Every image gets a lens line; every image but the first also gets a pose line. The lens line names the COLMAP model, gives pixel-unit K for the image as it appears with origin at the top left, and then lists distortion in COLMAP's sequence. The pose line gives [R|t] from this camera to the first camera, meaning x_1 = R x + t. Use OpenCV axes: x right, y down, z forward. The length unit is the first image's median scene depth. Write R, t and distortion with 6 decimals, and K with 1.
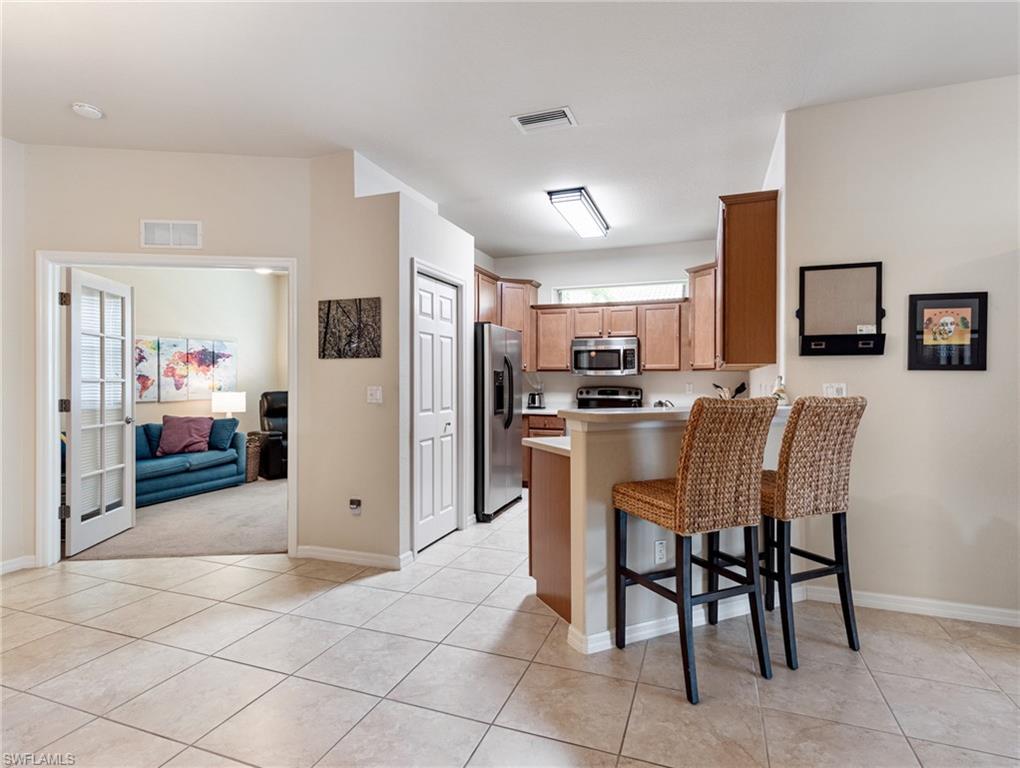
lens RADIAL K [[525.9, 0, 512.2], [0, 525.9, 382.8], [0, 0, 1]] dist [0.014173, -0.003791]
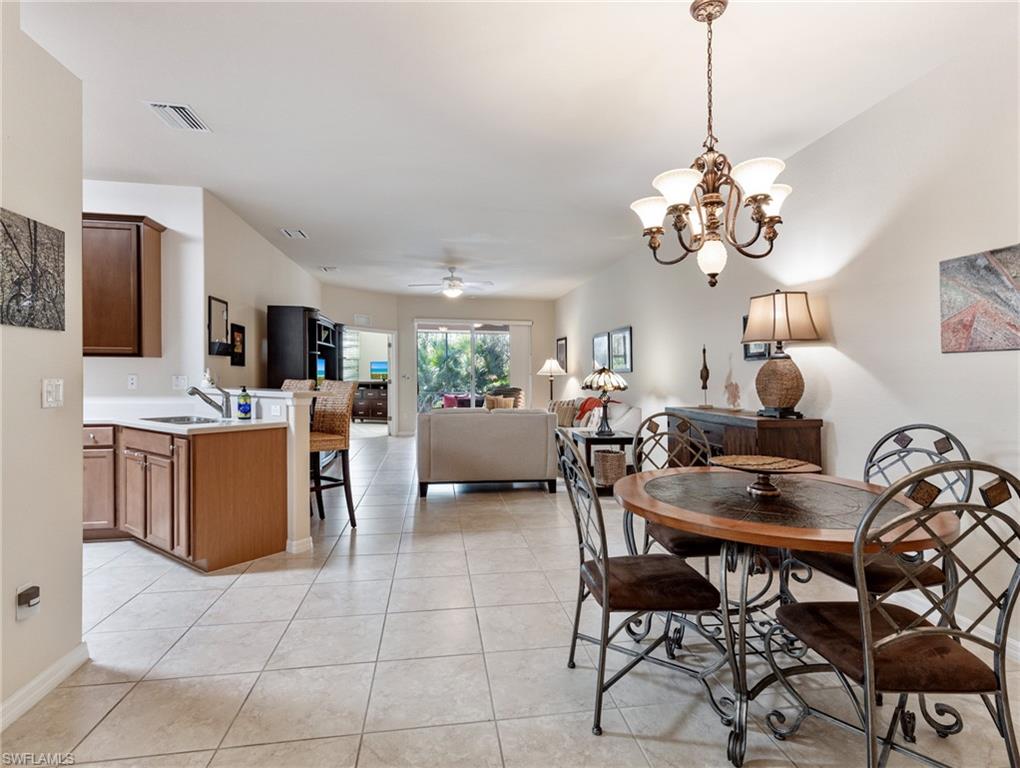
lens RADIAL K [[525.9, 0, 504.9], [0, 525.9, 345.7], [0, 0, 1]] dist [0.014173, -0.003791]
pose [[-0.466850, 0.044163, 0.883233, -1.017024], [-0.002913, 0.998670, -0.051474, -0.001354], [-0.884331, -0.026604, -0.466101, 0.826800]]
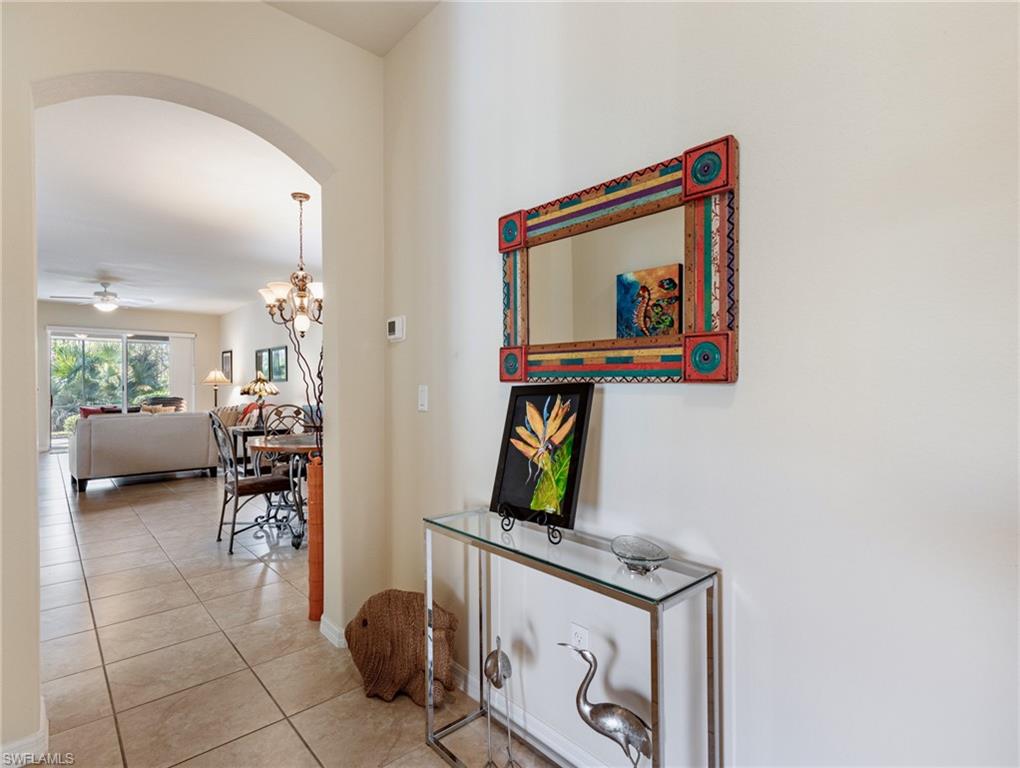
lens RADIAL K [[525.9, 0, 517.8], [0, 525.9, 371.9], [0, 0, 1]] dist [0.014173, -0.003791]
pose [[-0.884513, 0.013286, 0.466327, -1.594161], [0.005520, 0.999822, -0.018015, 0.001102], [-0.466483, -0.013360, -0.884429, 1.170496]]
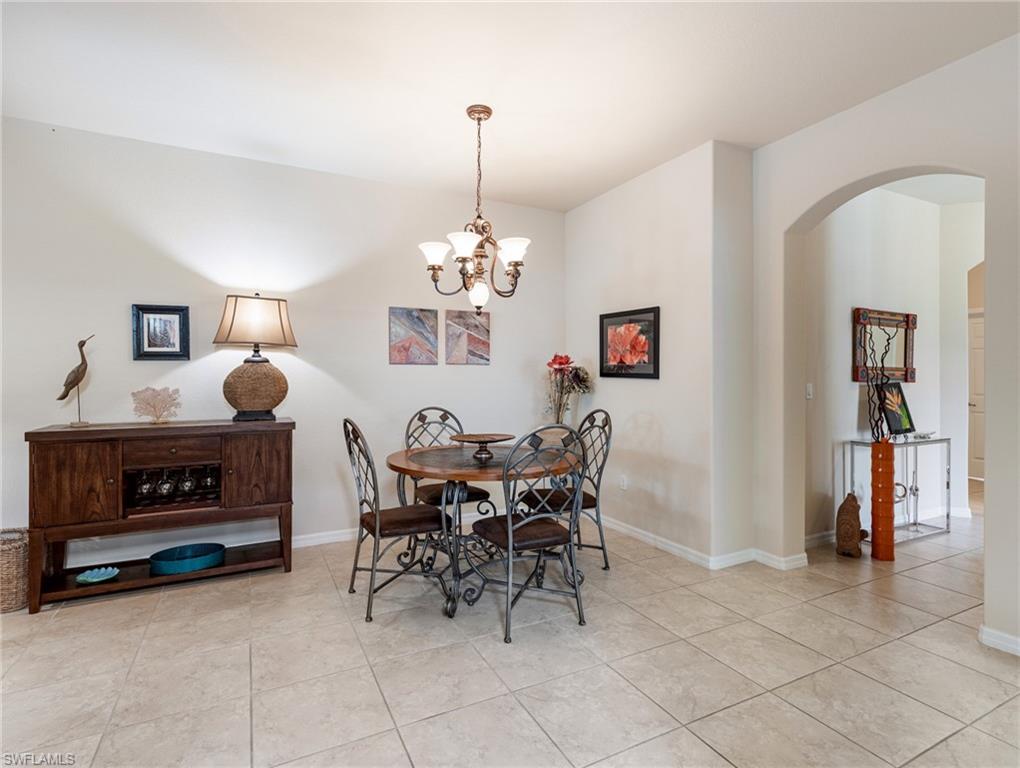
lens RADIAL K [[525.9, 0, 513.0], [0, 525.9, 367.0], [0, 0, 1]] dist [0.014173, -0.003791]
pose [[-0.668238, -0.016752, -0.743759, 0.016186], [-0.006169, 0.999837, -0.016977, -0.006421], [0.743922, -0.006757, -0.668233, 0.928374]]
